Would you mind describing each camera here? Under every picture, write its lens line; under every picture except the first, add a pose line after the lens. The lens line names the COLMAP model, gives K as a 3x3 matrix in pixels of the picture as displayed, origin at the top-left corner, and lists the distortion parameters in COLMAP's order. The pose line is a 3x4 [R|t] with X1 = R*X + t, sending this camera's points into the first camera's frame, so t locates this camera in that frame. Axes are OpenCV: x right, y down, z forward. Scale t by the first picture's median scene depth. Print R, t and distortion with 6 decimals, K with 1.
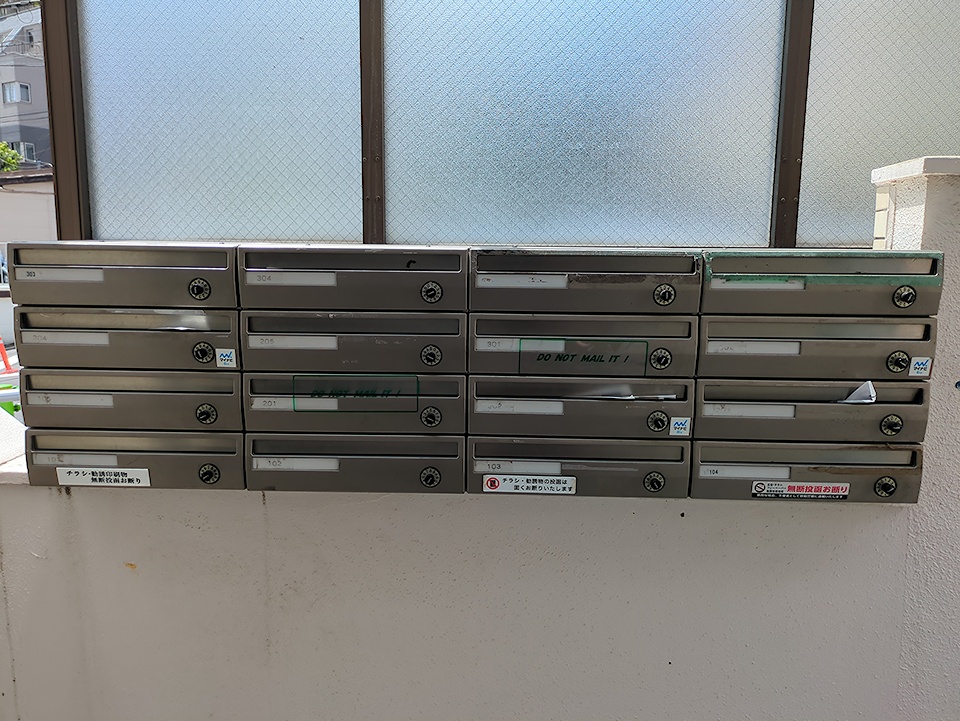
lens RADIAL K [[377.4, 0, 478.0], [0, 377.4, 362.0], [0, 0, 1]] dist [-0.002597, 0.000239]
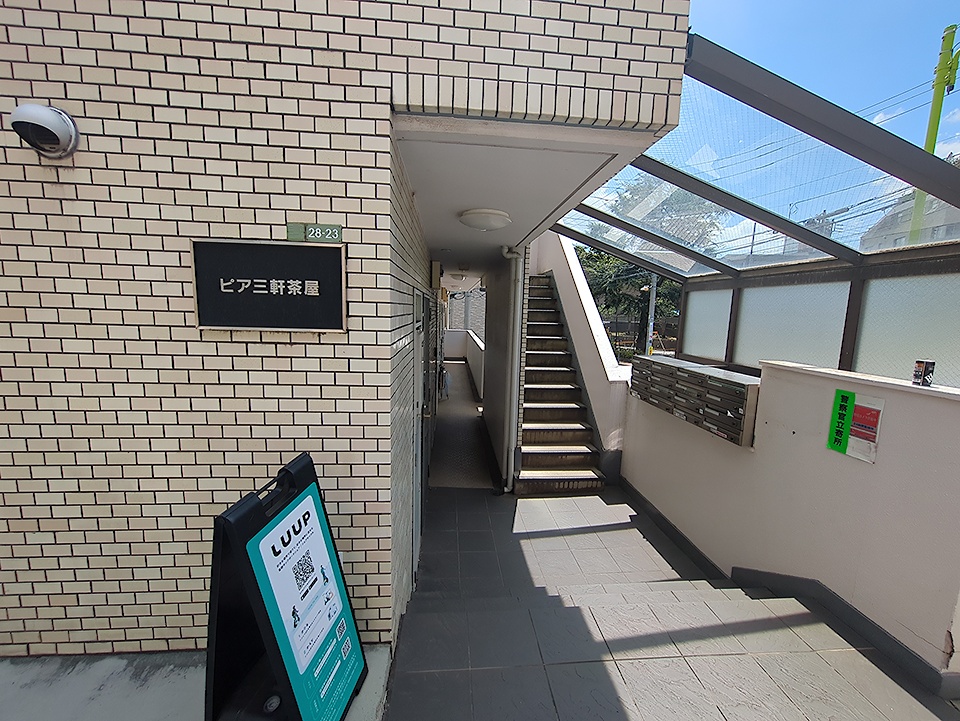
lens RADIAL K [[377.4, 0, 478.0], [0, 377.4, 362.0], [0, 0, 1]] dist [-0.002597, 0.000239]
pose [[0.096639, 0.125686, -0.987352, 4.594309], [-0.110097, 0.987257, 0.114898, -0.627318], [0.989212, 0.097601, 0.109246, -2.159158]]
